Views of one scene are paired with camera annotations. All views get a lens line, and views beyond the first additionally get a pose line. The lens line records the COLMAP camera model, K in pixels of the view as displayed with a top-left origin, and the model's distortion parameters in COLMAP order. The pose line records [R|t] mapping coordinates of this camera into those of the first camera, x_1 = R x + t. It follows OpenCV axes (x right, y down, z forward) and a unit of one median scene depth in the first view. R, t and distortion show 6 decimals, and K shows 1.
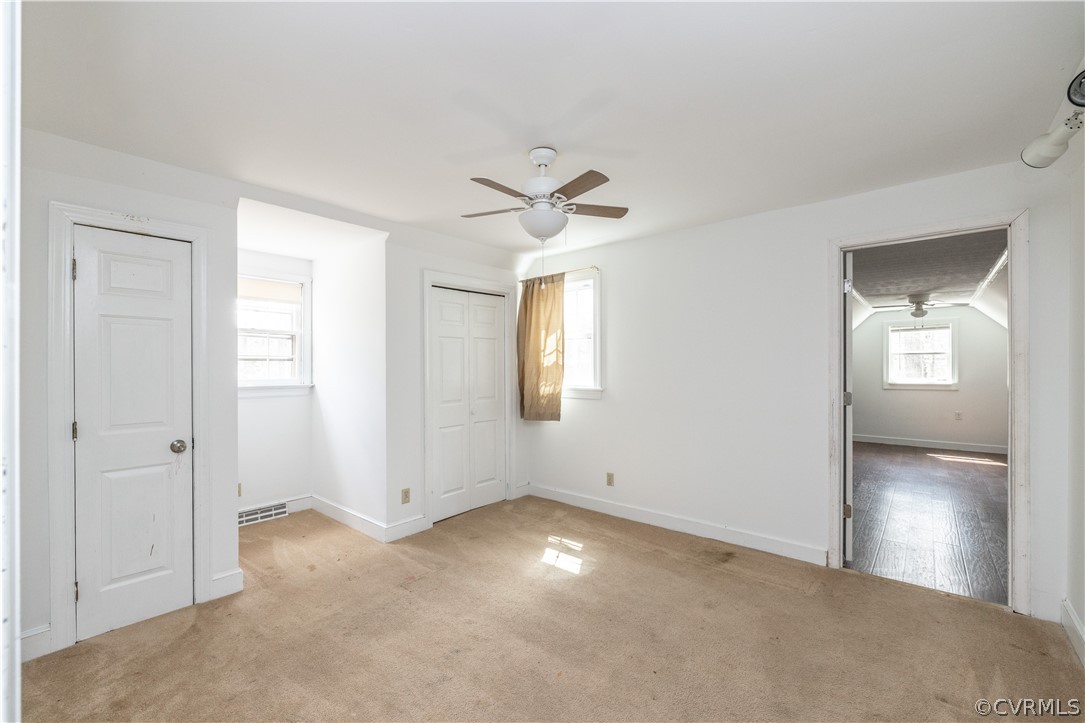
lens RADIAL K [[451.9, 0, 542.5], [0, 451.9, 361.5], [0, 0, 1]] dist [-0.001330, -0.000135]
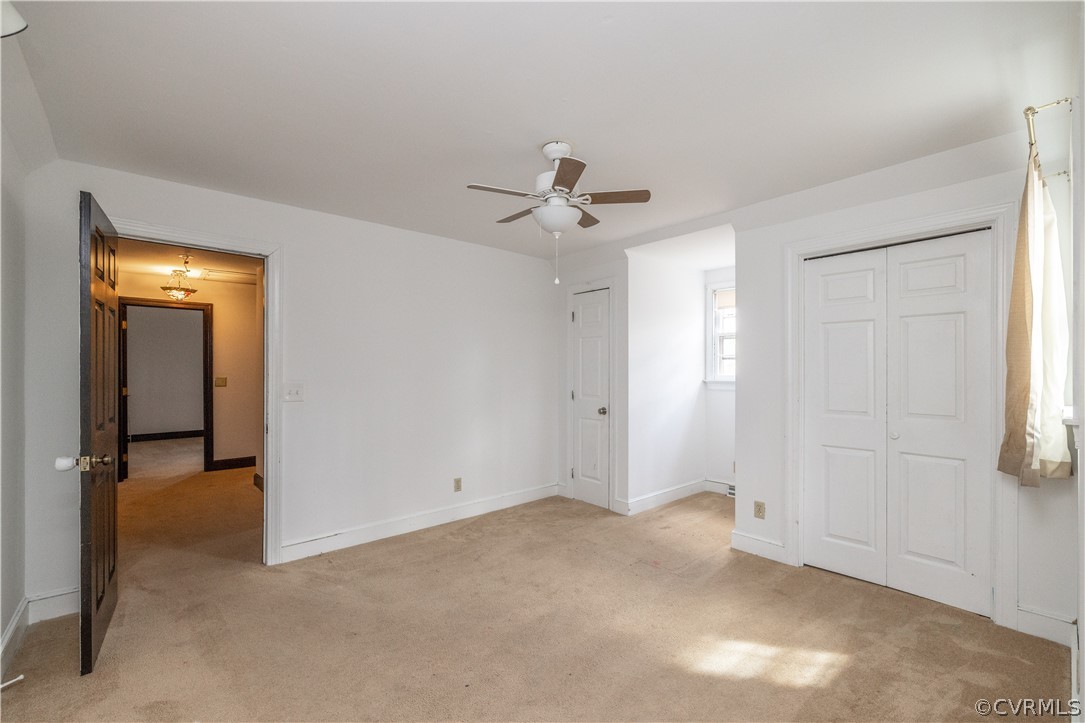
lens RADIAL K [[458.1, 0, 549.5], [0, 458.1, 364.3], [0, 0, 1]] dist [-0.002359, 0.000051]
pose [[-0.133921, -0.011789, -0.990922, 0.652406], [0.003937, 0.999915, -0.012428, 0.024343], [0.990984, -0.005566, -0.133863, 0.731597]]
